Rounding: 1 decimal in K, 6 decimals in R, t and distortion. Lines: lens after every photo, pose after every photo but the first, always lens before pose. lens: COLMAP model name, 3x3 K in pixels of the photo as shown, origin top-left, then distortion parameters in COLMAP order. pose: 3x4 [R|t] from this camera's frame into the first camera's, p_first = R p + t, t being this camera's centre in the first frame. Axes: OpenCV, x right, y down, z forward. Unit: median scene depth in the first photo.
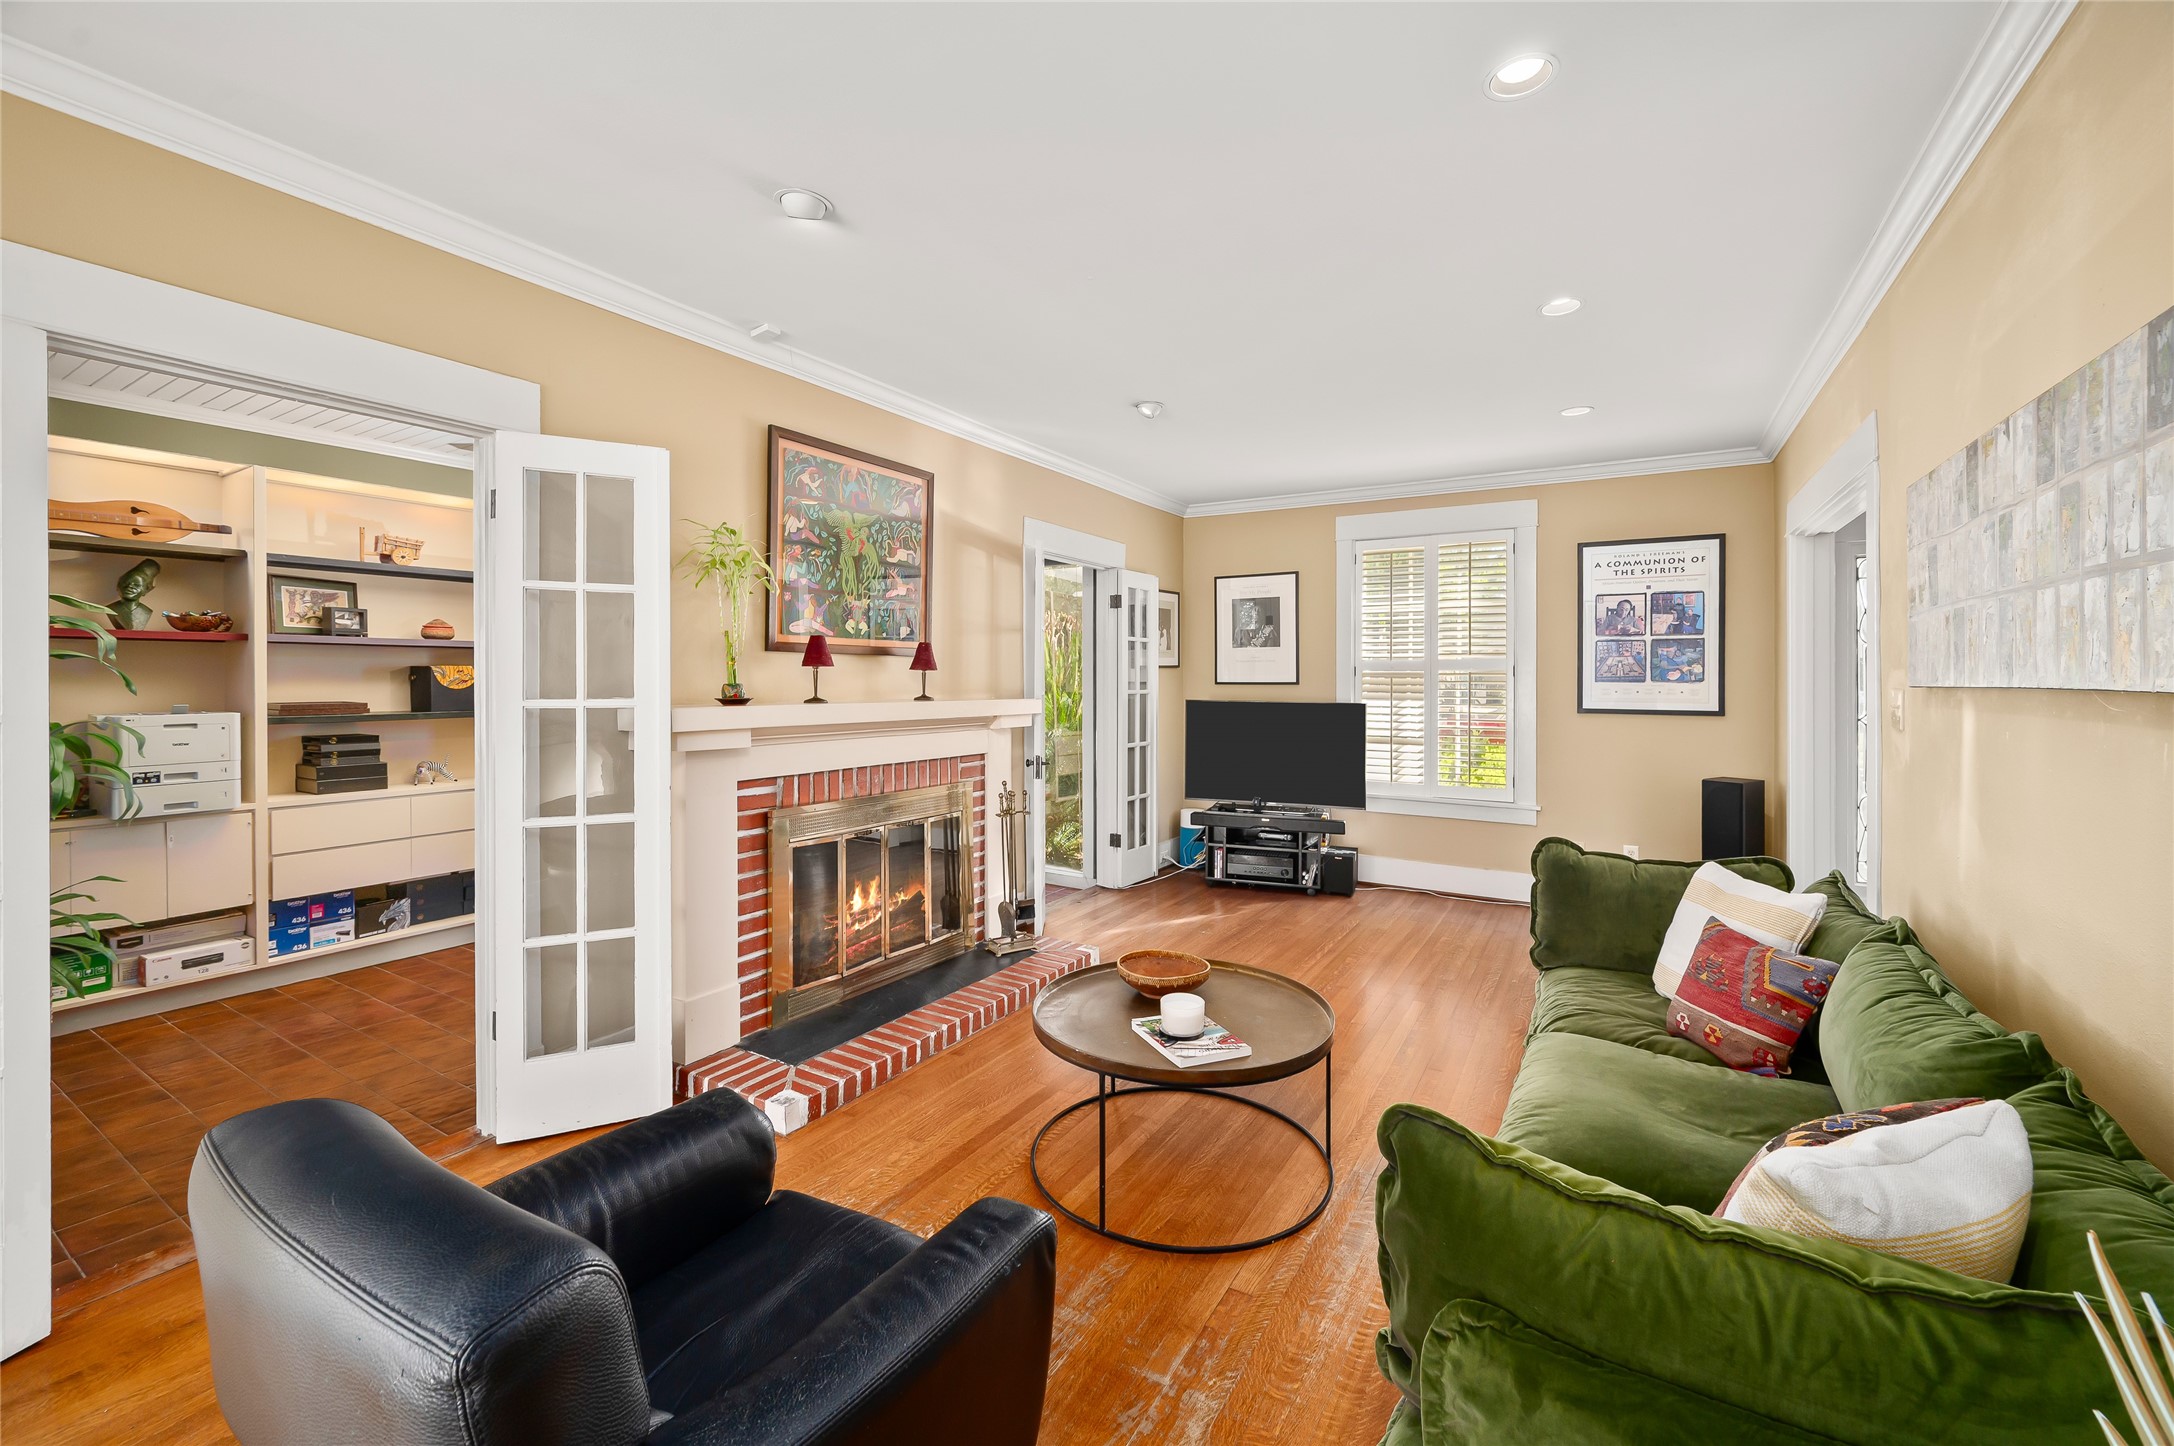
lens RADIAL K [[871.0, 0, 1082.8], [0, 871.0, 686.9], [0, 0, 1]] dist [-0.001682, 0.000558]
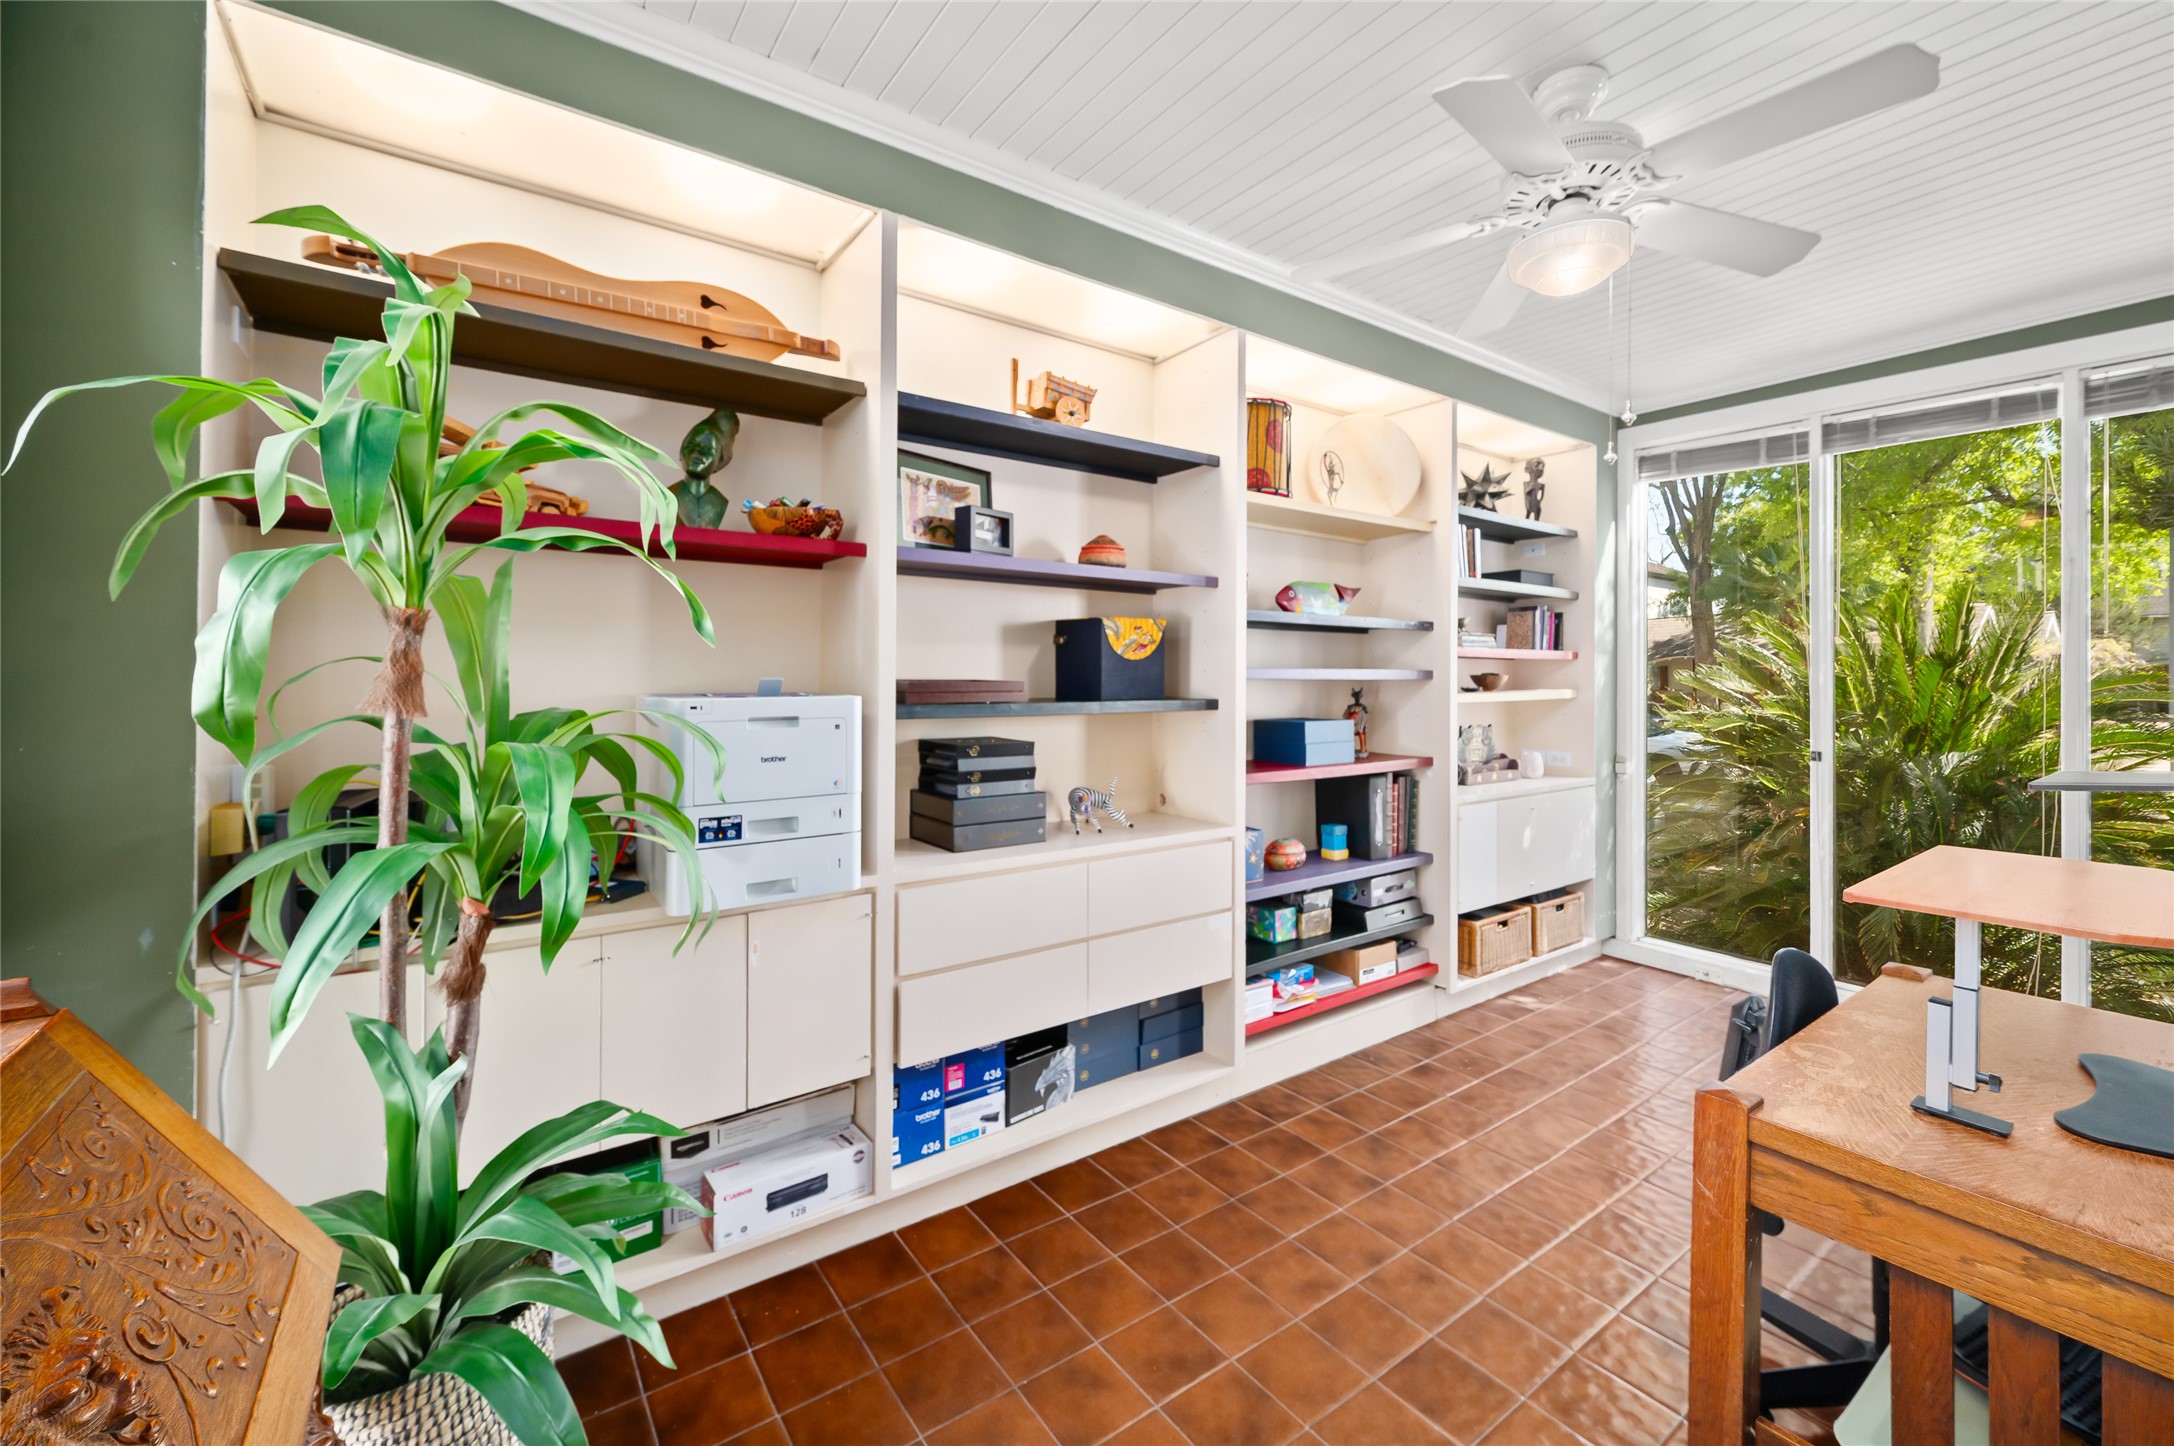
lens RADIAL K [[871.0, 0, 1092.9], [0, 871.0, 677.1], [0, 0, 1]] dist [-0.001682, 0.000558]
pose [[0.925068, 0.002879, -0.379792, -0.591427], [-0.007300, 0.999921, -0.010200, 0.021381], [0.379733, 0.012208, 0.925016, 0.531961]]
